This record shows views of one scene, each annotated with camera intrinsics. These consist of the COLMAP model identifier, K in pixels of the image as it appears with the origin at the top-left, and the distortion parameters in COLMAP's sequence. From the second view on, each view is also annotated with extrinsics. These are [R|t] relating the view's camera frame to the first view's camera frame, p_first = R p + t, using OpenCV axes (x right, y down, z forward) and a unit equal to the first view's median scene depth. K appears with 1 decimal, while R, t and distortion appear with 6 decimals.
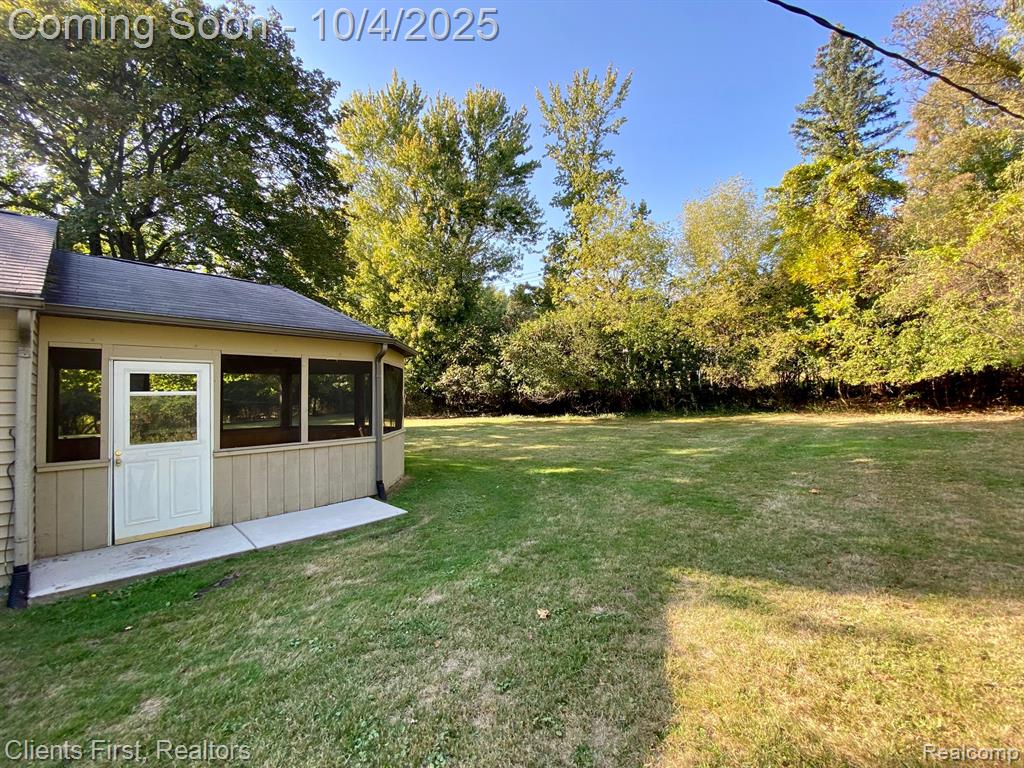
lens RADIAL K [[410.7, 0, 506.5], [0, 410.7, 390.8], [0, 0, 1]] dist [0.000944, -0.000112]
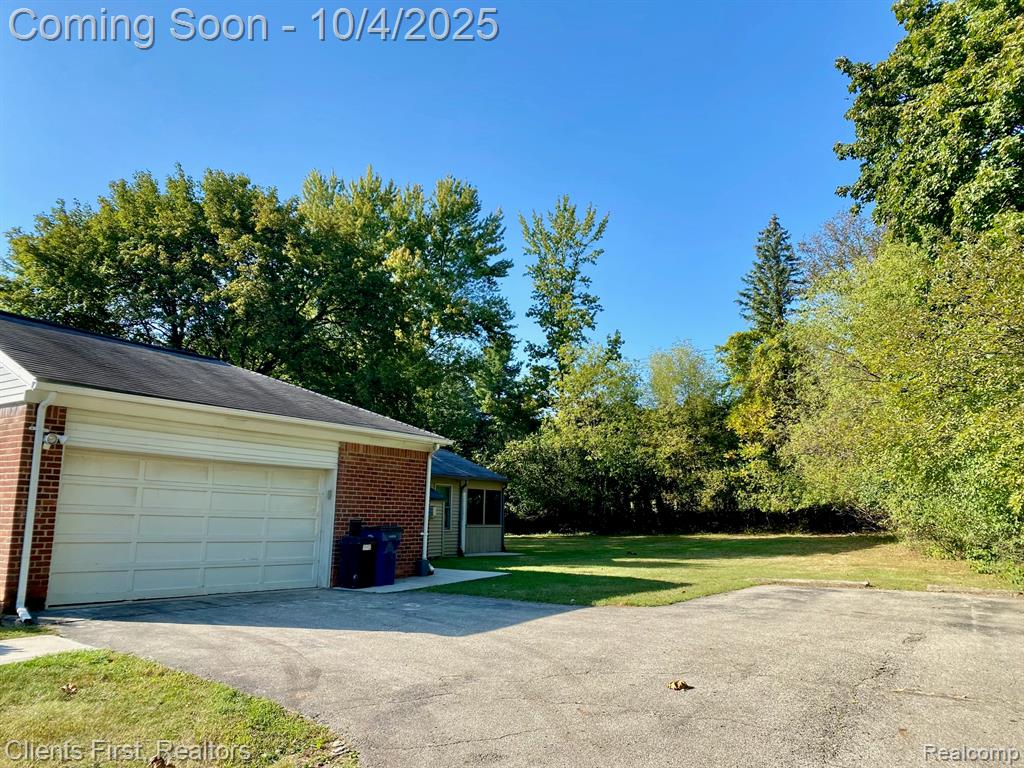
lens RADIAL K [[765.6, 0, 507.6], [0, 765.6, 381.0], [0, 0, 1]] dist [0.106884, -0.001250]
pose [[0.982953, 0.059554, 0.173942, -0.381820], [-0.029538, 0.984948, -0.170307, 0.017810], [-0.181466, 0.162266, 0.969917, -1.143411]]
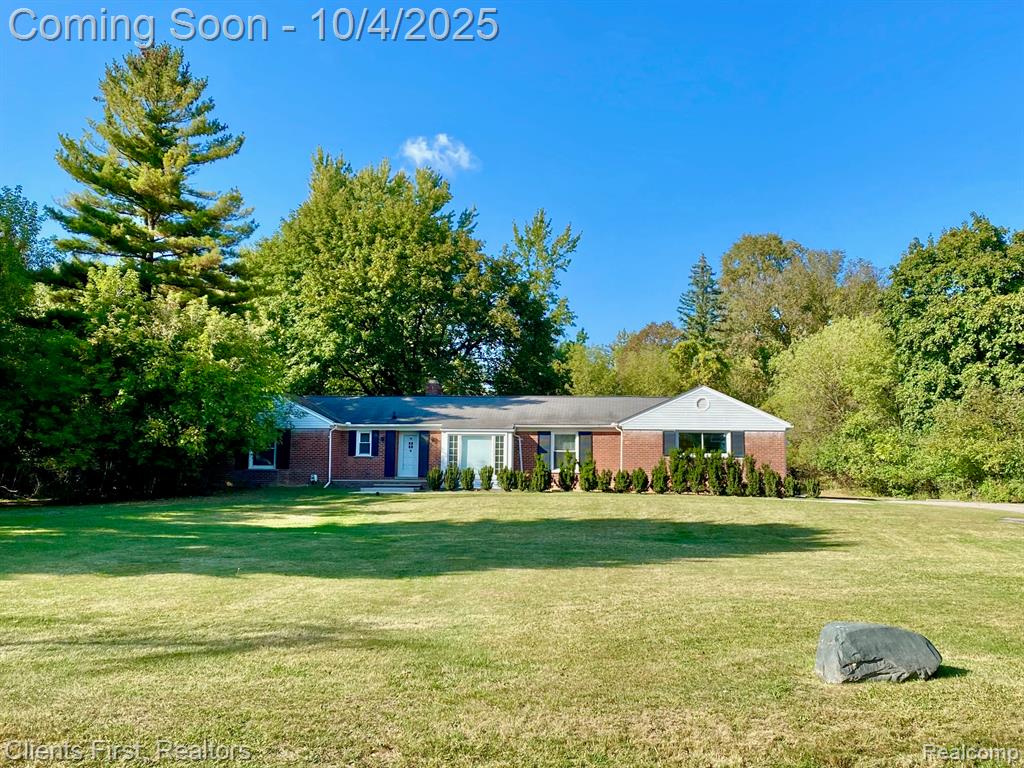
lens RADIAL K [[1083.8, 0, 511.9], [0, 1083.8, 383.1], [0, 0, 1]] dist [-0.004414, 0.000000]
pose [[0.781687, 0.092326, 0.616799, -2.644826], [-0.031684, 0.993584, -0.108572, 0.129488], [-0.622866, 0.065327, 0.779597, -2.068559]]
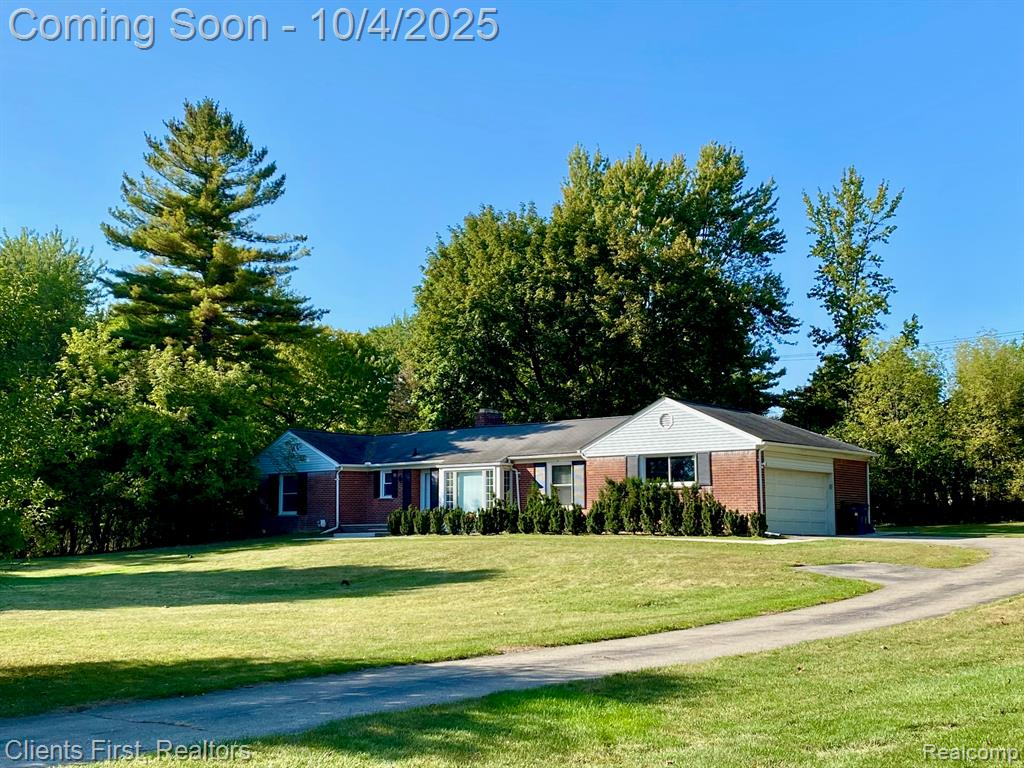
lens RADIAL K [[1270.4, 0, 507.2], [0, 1270.4, 388.2], [0, 0, 1]] dist [0.042990, 0.000000]
pose [[0.997027, 0.022722, 0.073629, -1.185048], [-0.014938, 0.994404, -0.104587, 0.079046], [-0.075594, 0.103176, 0.991786, -2.679444]]
